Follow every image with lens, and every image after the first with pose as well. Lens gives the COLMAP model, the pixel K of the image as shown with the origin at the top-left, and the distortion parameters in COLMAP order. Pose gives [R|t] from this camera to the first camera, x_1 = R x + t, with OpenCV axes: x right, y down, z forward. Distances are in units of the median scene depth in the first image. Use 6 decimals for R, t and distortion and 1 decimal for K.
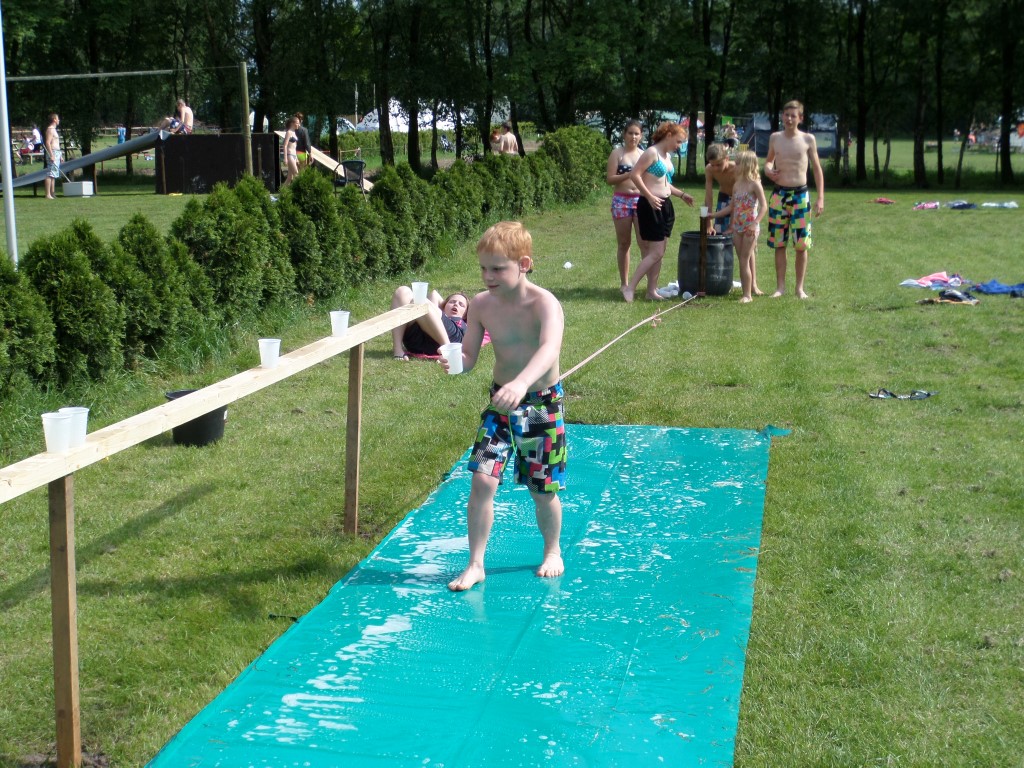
lens RADIAL K [[1830.3, 0, 512.0], [0, 1830.3, 384.0], [0, 0, 1]] dist [-0.260813, 0.811387]
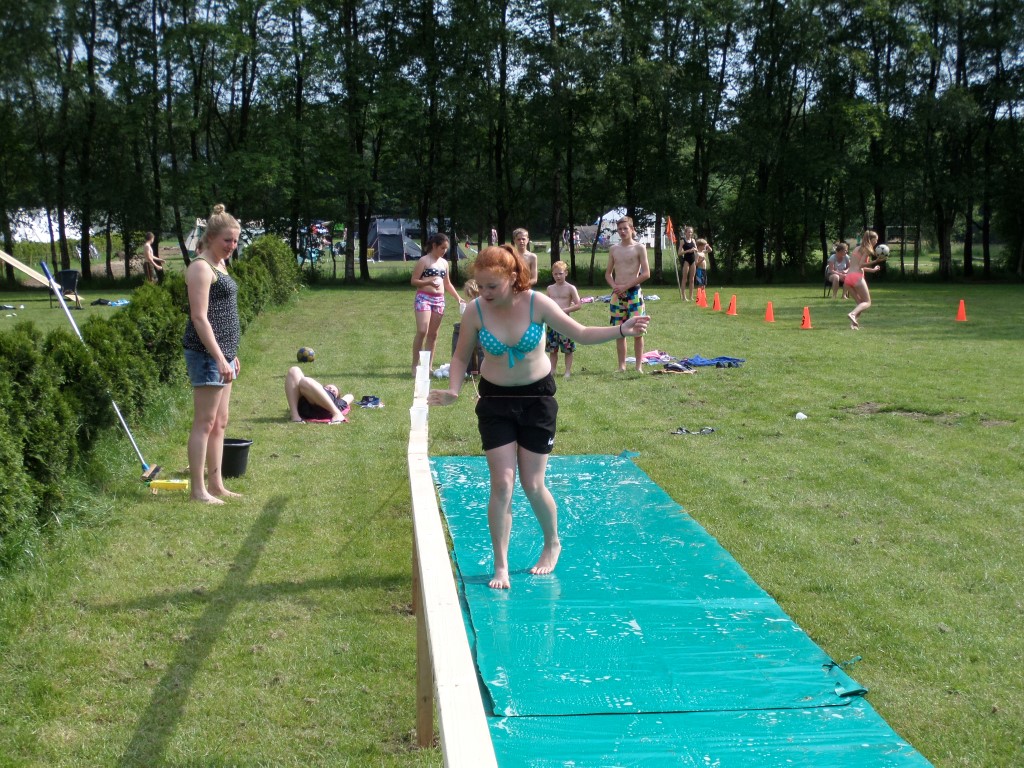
lens RADIAL K [[1830.3, 0, 512.0], [0, 1830.3, 384.0], [0, 0, 1]] dist [-0.260813, 0.811387]
pose [[0.974134, -0.027662, 0.224273, -0.169441], [0.040302, 0.997834, -0.051981, 0.027069], [-0.222349, 0.059675, 0.973139, -0.239932]]
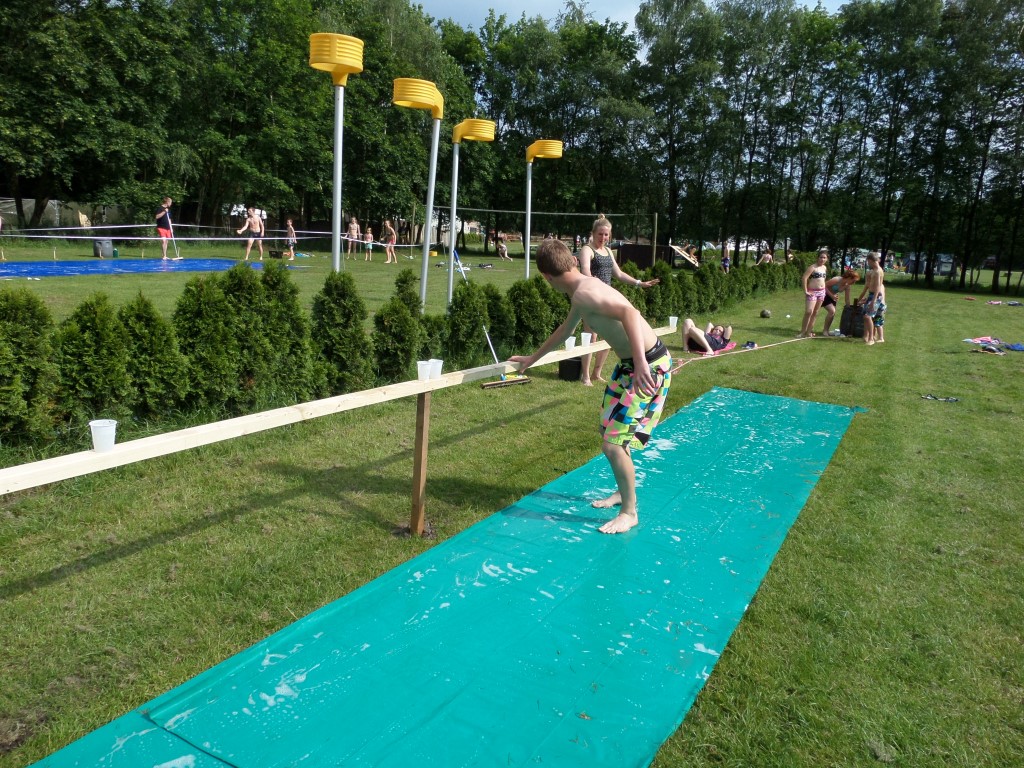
lens RADIAL K [[768.5, 0, 512.0], [0, 768.5, 384.0], [0, 0, 1]] dist [-0.000619, -0.004594]
pose [[0.938698, 0.120258, -0.323084, 0.037028], [-0.107084, 0.992538, 0.058317, -0.005872], [0.327687, -0.020145, 0.944572, 0.062697]]
